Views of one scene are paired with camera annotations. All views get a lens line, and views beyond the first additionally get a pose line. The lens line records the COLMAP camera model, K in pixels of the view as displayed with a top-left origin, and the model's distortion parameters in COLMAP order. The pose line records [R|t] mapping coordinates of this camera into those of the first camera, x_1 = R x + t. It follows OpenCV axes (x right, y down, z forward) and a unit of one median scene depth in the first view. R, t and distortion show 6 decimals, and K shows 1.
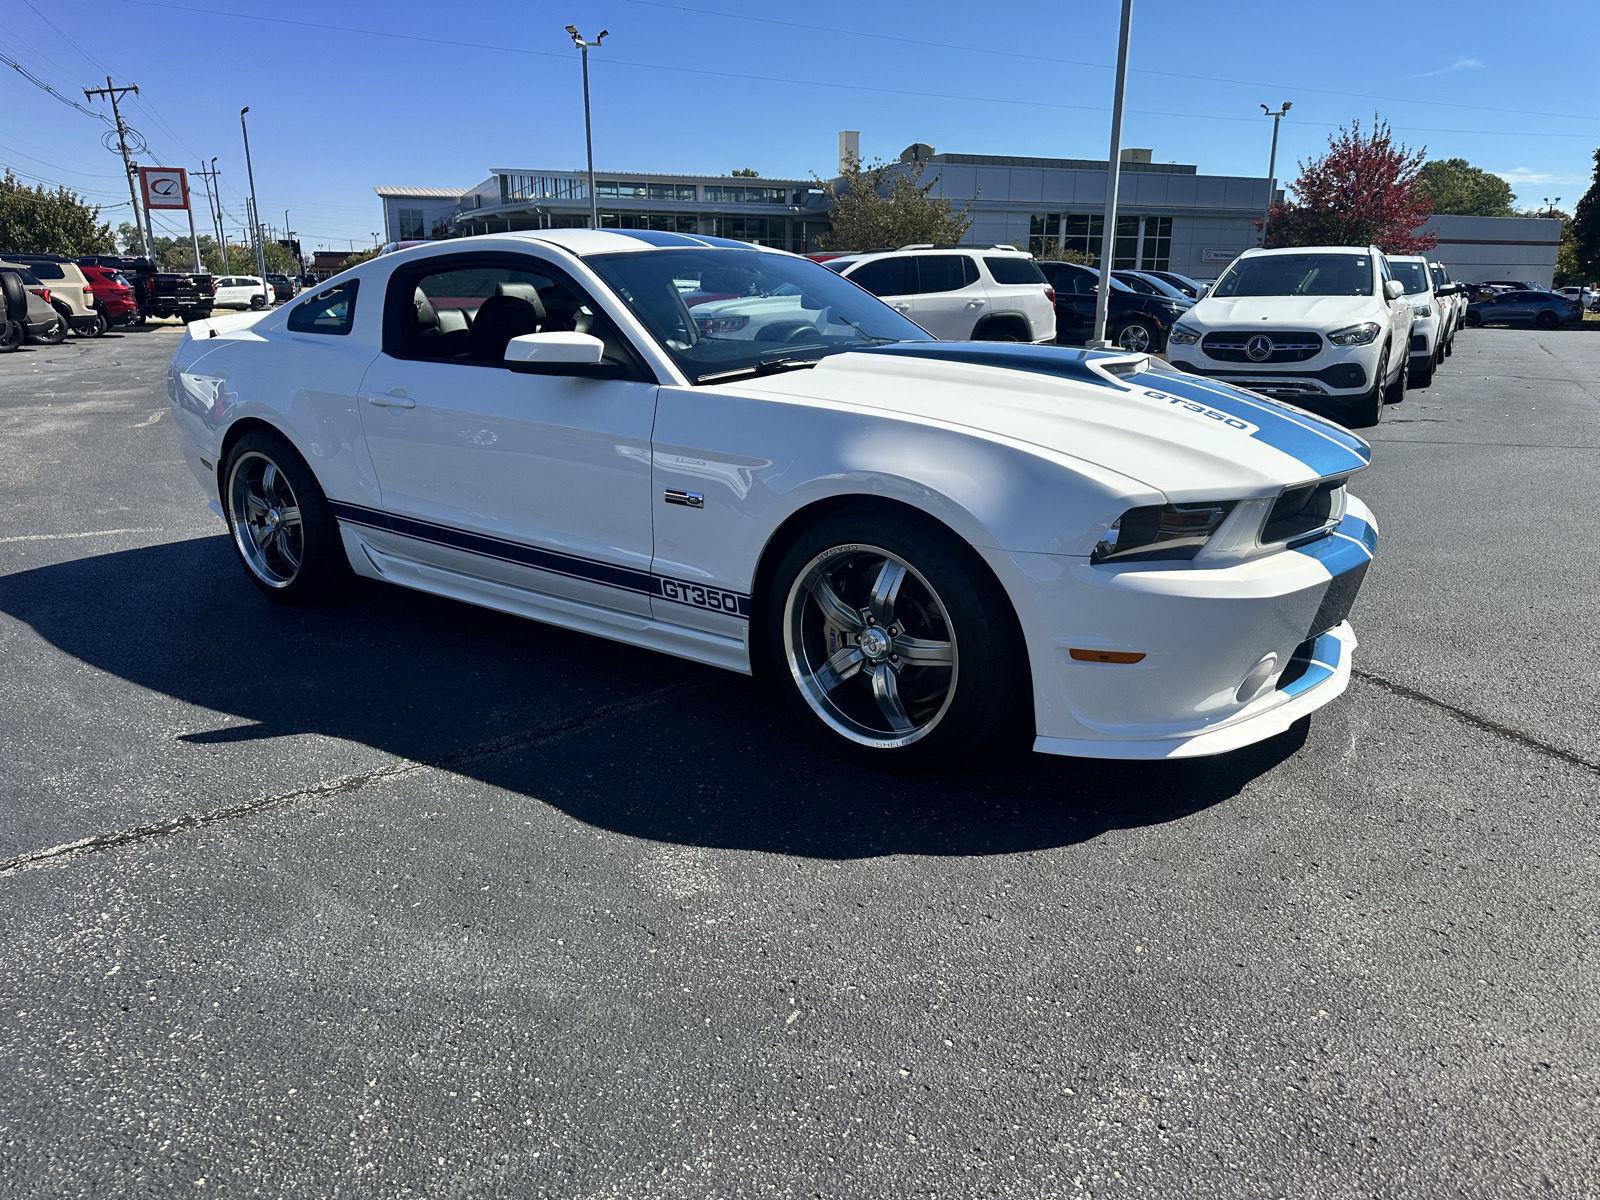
lens RADIAL K [[1110.8, 0, 812.4], [0, 1110.8, 604.3], [0, 0, 1]] dist [0.052449, -0.057092]
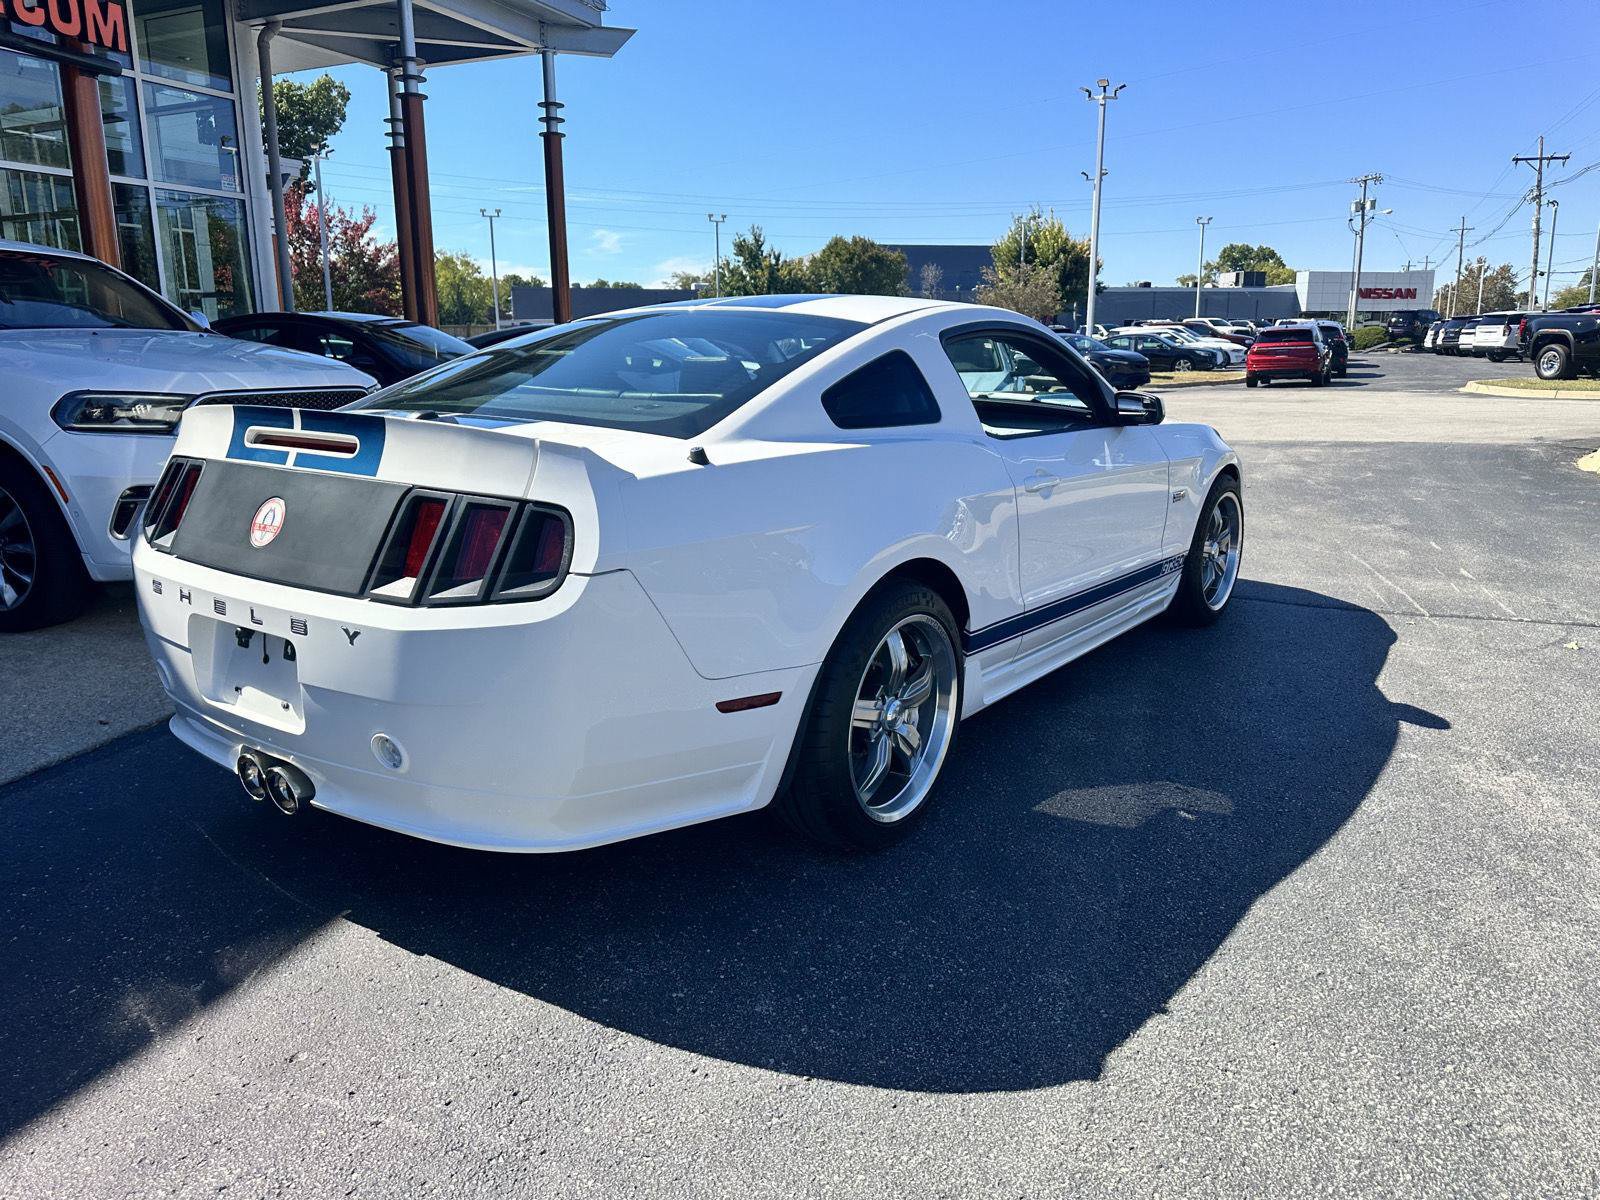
lens RADIAL K [[1110.8, 0, 812.9], [0, 1110.8, 599.3], [0, 0, 1]] dist [0.052449, -0.057092]
pose [[0.010331, -0.217380, 0.976032, -1.276699], [0.280382, 0.937558, 0.205843, -0.330626], [-0.959833, 0.271535, 0.070636, 1.144153]]
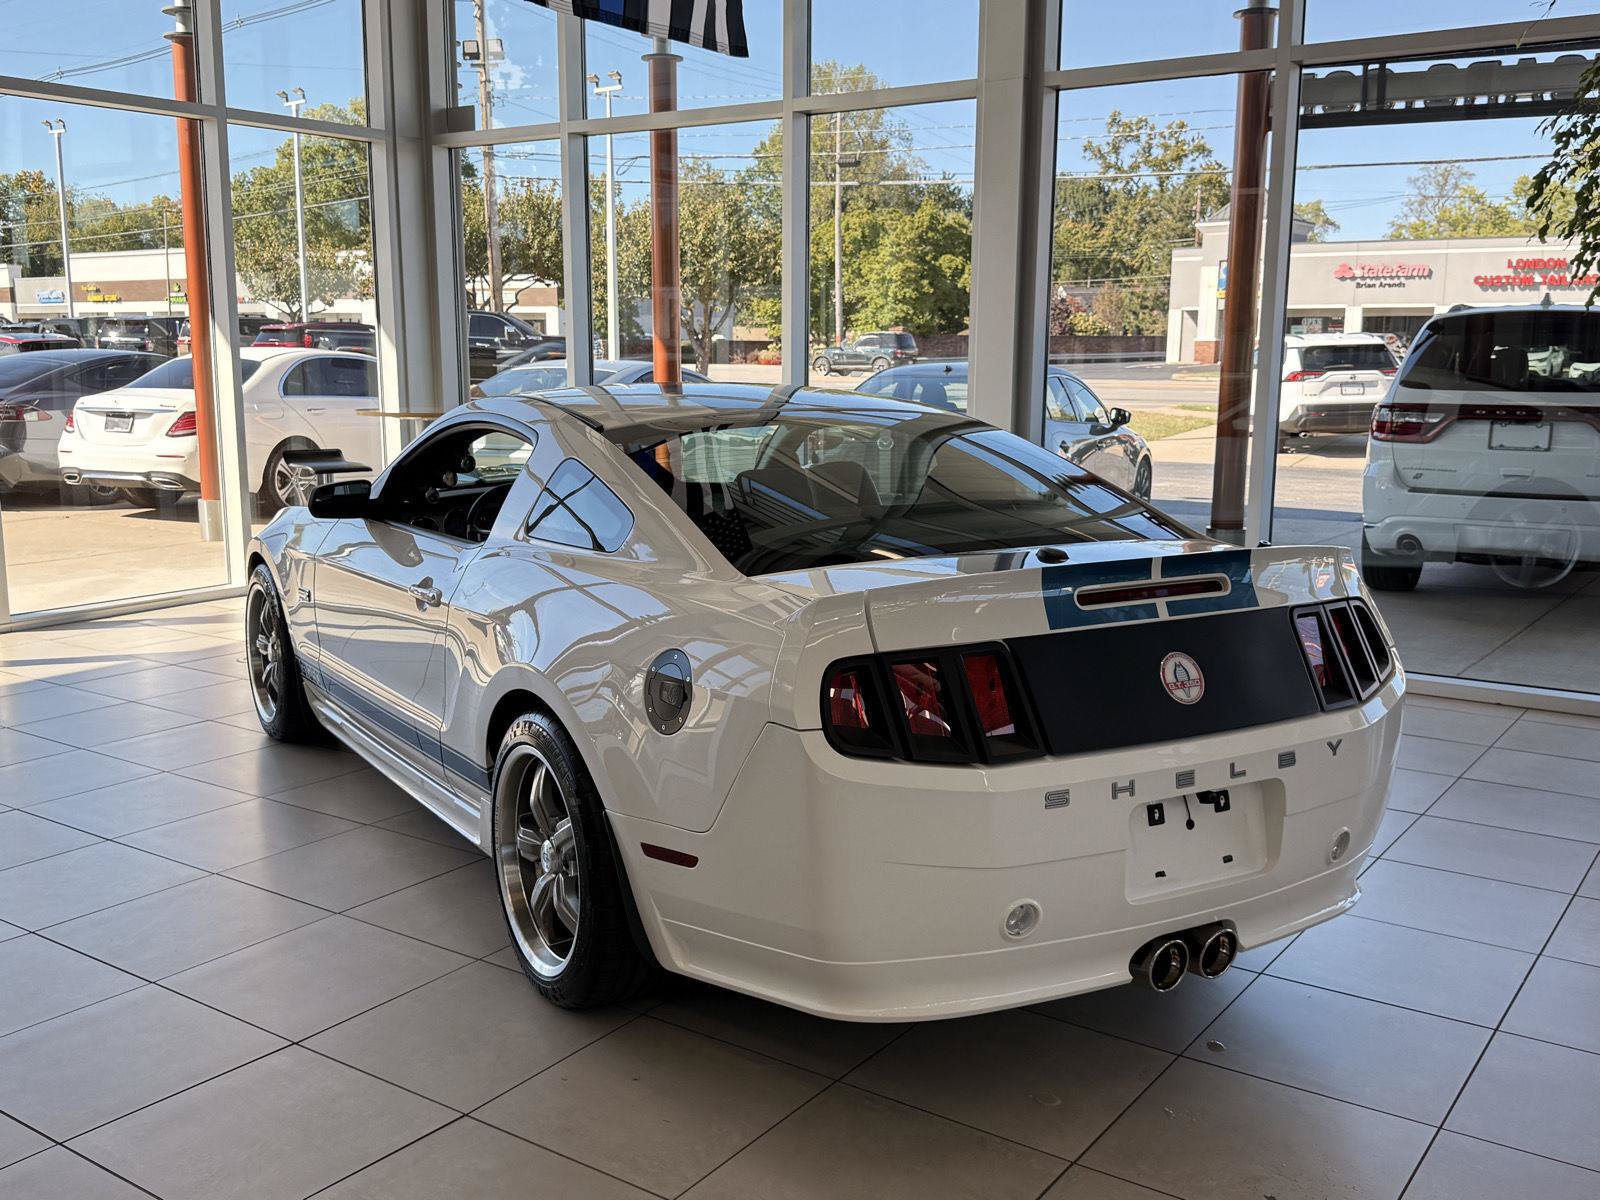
lens RADIAL K [[1516.1, 0, 804.5], [0, 1516.1, 604.4], [0, 0, 1]] dist [0.111817, 0.000000]
pose [[-0.911519, -0.066272, 0.405884, -0.795797], [0.118485, 0.902766, 0.413491, -0.723143], [-0.393821, 0.424995, -0.815036, 2.198691]]
